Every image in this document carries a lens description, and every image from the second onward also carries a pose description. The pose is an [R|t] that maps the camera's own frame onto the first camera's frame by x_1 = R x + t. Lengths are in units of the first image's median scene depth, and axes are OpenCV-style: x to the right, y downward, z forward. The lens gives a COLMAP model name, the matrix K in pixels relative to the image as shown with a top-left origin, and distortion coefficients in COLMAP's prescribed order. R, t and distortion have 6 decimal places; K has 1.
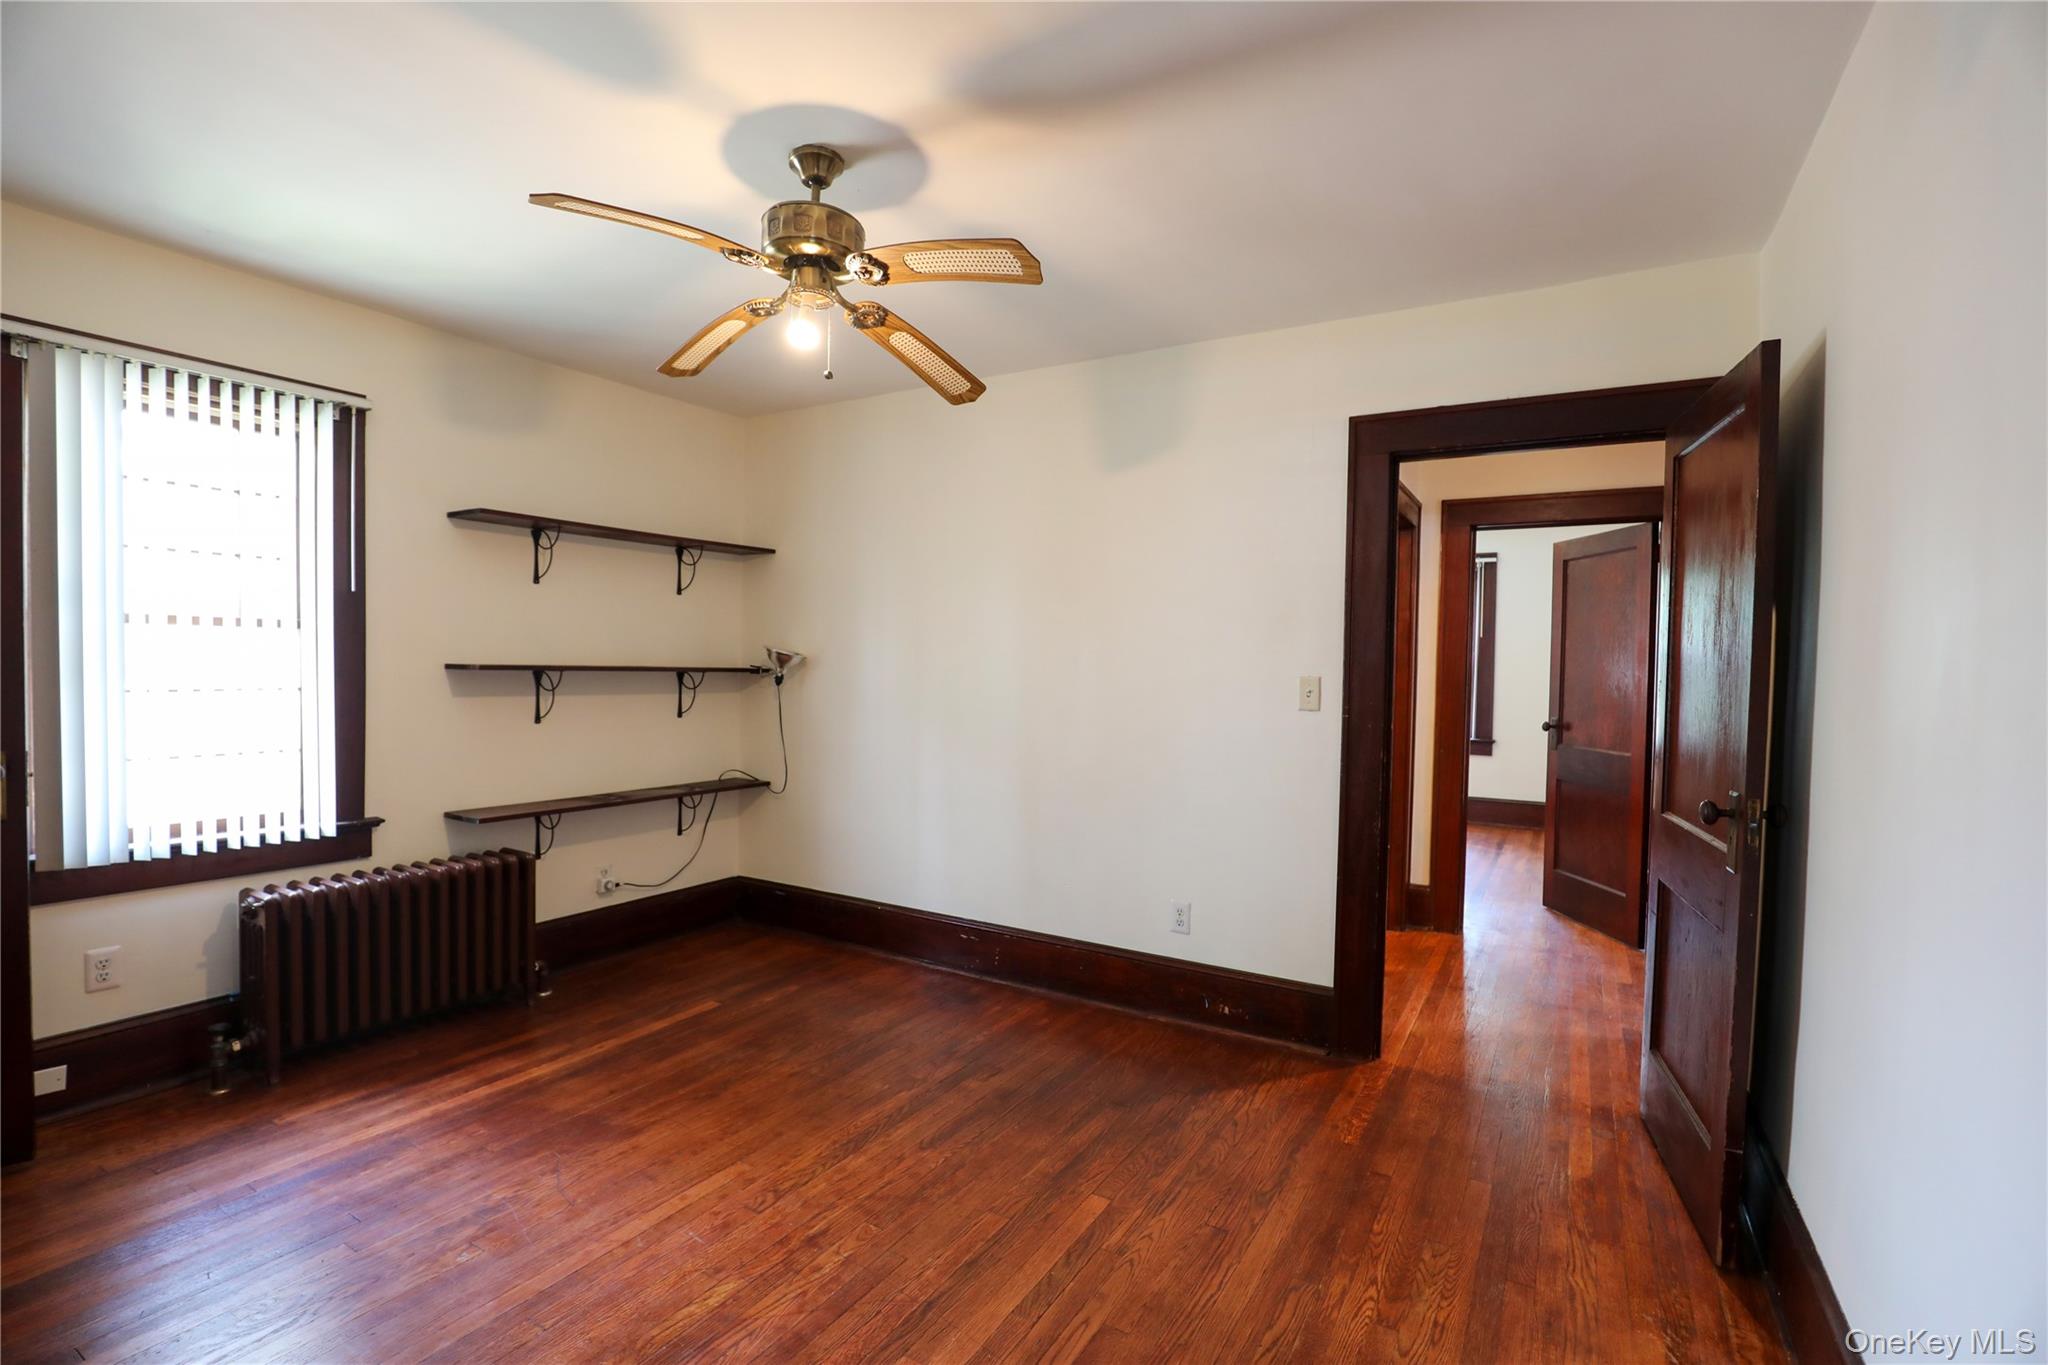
lens RADIAL K [[932.9, 0, 1017.9], [0, 932.9, 685.0], [0, 0, 1]] dist [-0.035559, 0.006733]
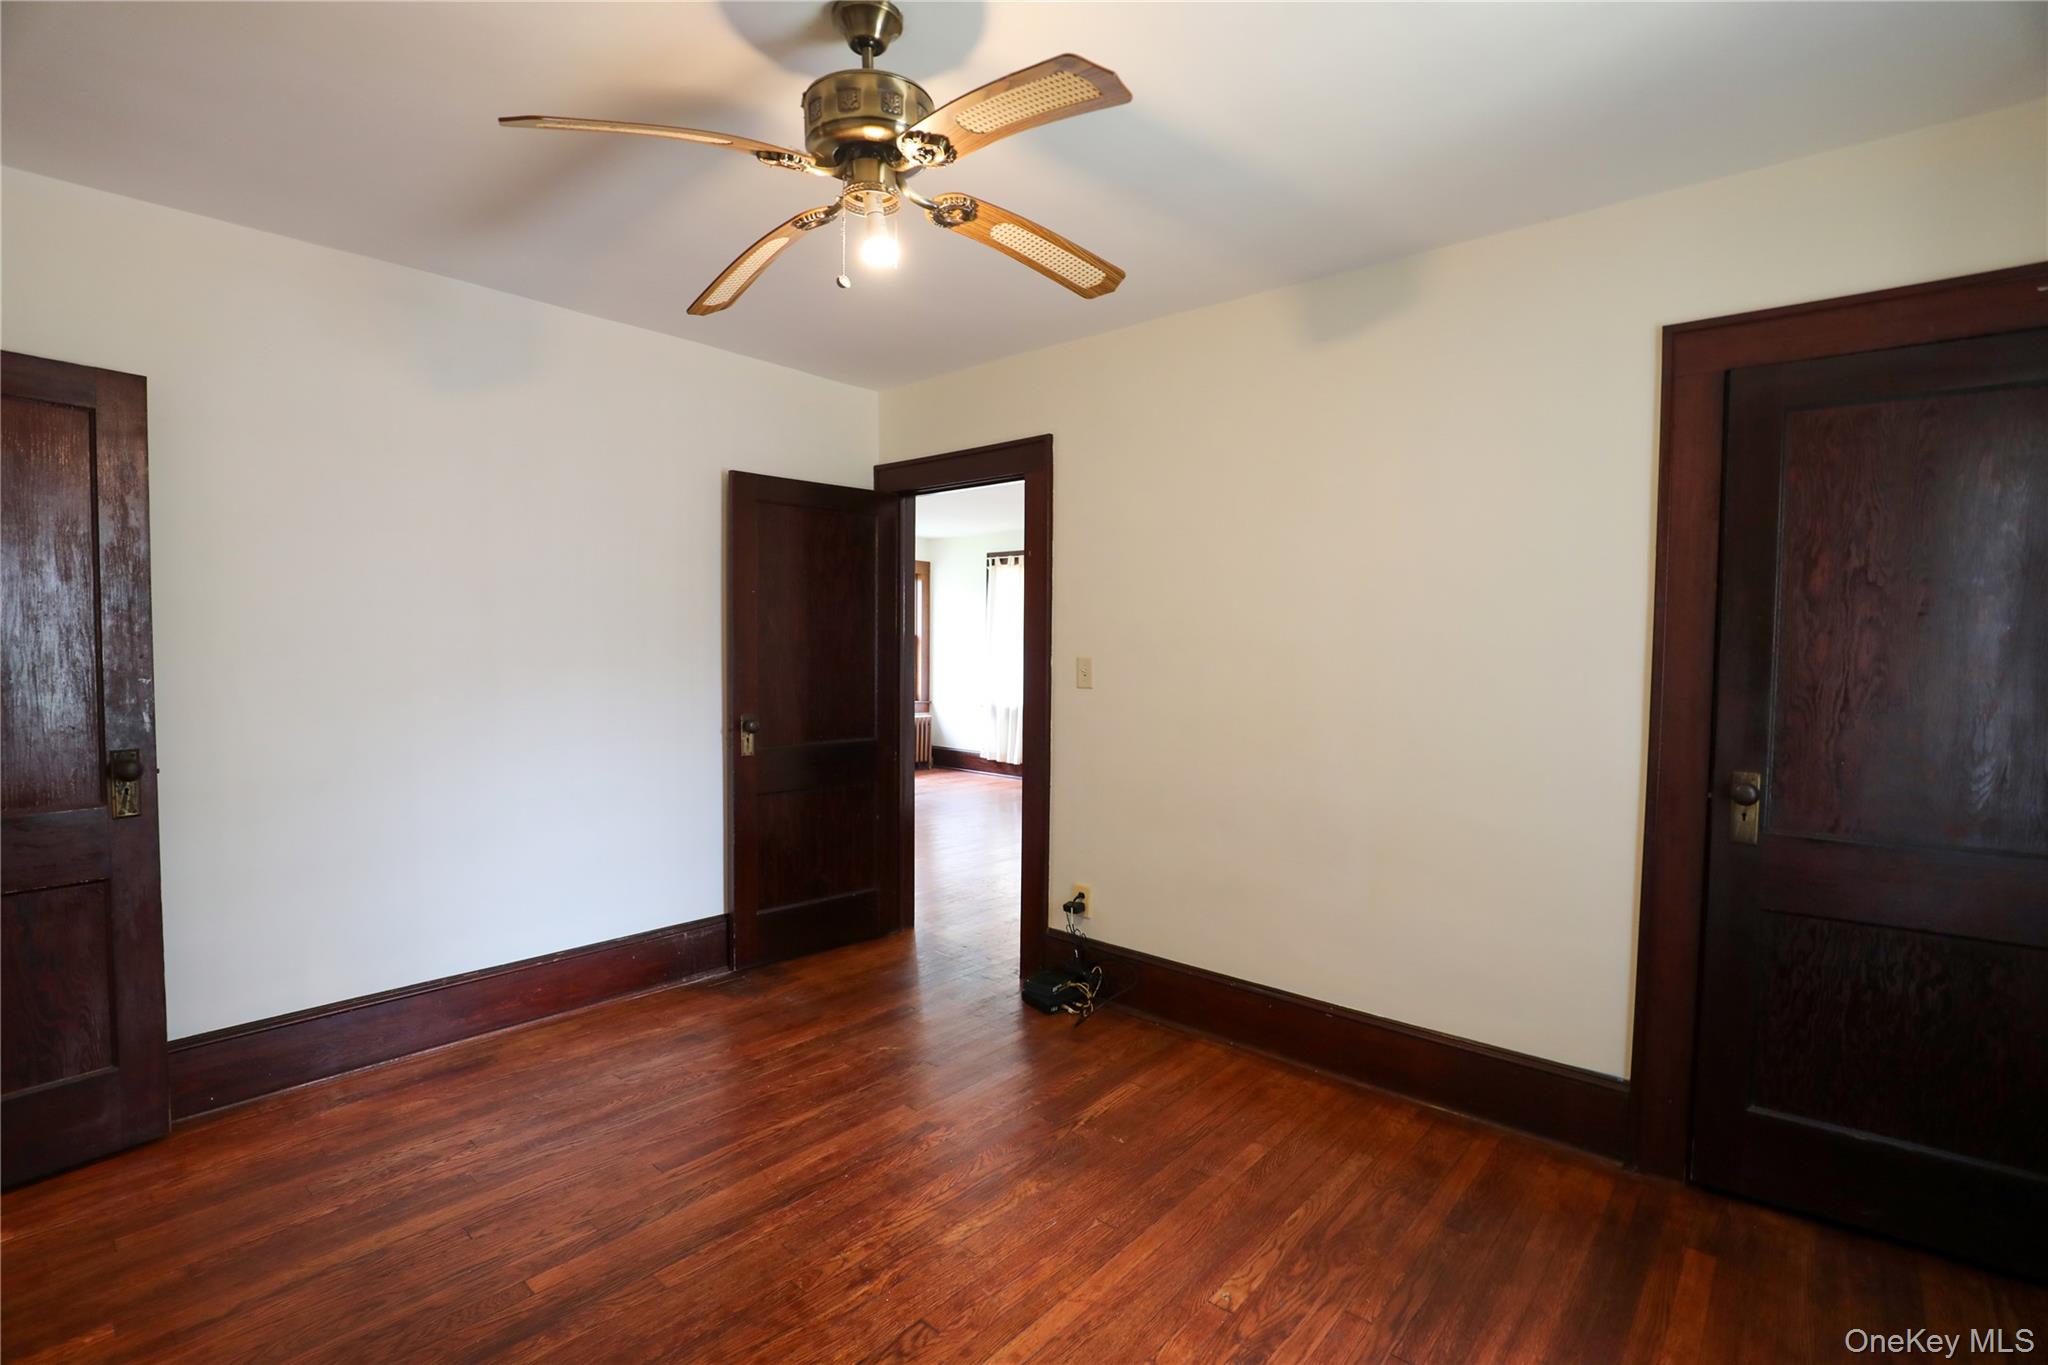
lens RADIAL K [[932.9, 0, 1017.9], [0, 932.9, 685.0], [0, 0, 1]] dist [-0.035559, 0.006733]
pose [[-0.983532, -0.032113, 0.177857, -0.537855], [-0.020347, 0.997506, 0.067589, -0.067151], [-0.179584, 0.062857, -0.981732, 1.911455]]
